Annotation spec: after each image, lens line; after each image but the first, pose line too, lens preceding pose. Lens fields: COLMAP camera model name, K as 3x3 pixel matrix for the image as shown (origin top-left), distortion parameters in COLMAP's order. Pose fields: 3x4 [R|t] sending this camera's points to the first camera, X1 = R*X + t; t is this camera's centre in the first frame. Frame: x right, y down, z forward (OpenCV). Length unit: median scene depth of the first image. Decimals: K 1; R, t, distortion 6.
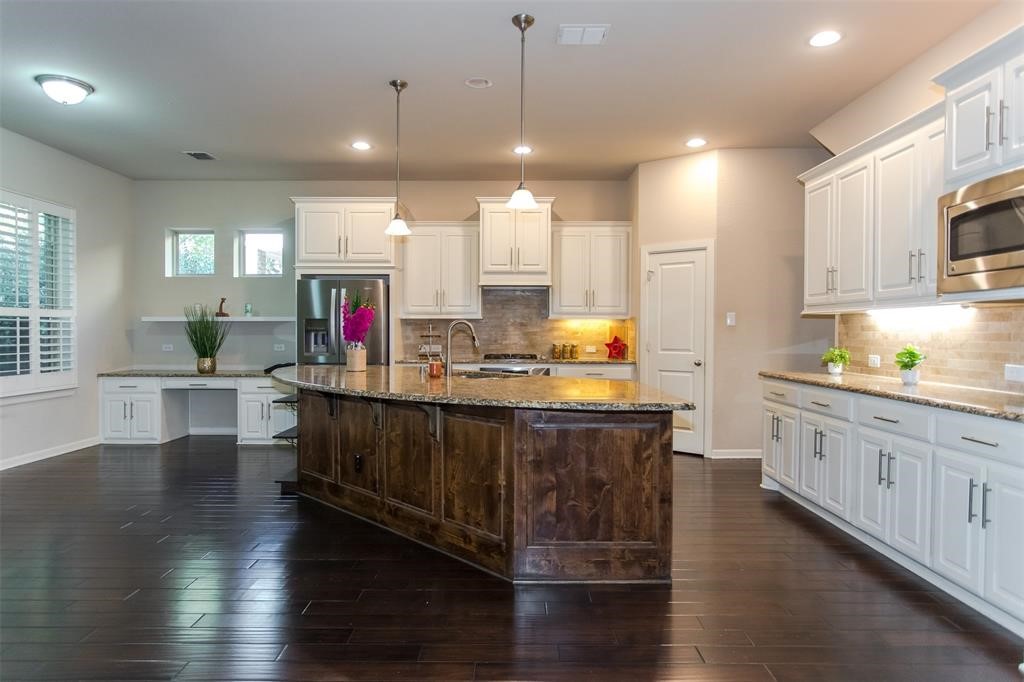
lens RADIAL K [[621.5, 0, 512.0], [0, 621.5, 341.0], [0, 0, 1]] dist [0.000963, 0.003513]
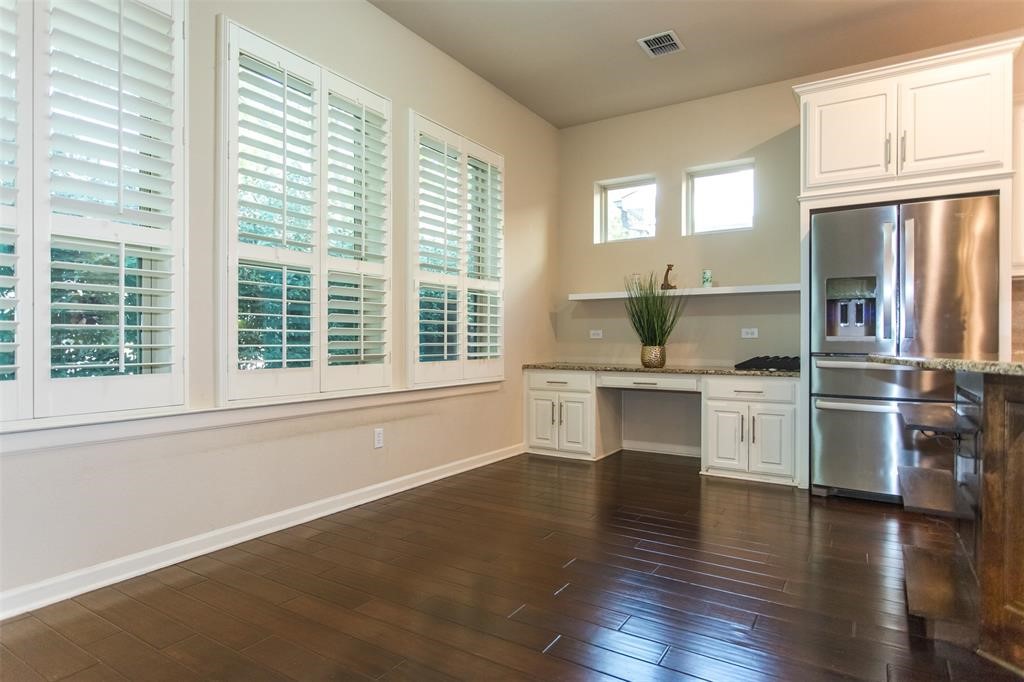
lens RADIAL K [[586.1, 0, 512.0], [0, 586.1, 341.0], [0, 0, 1]] dist [0.000456, 0.000213]
pose [[0.849277, 0.001914, -0.527945, -0.282952], [-0.009415, 0.999889, -0.011521, 0.031501], [0.527864, 0.014755, 0.849201, 0.355813]]
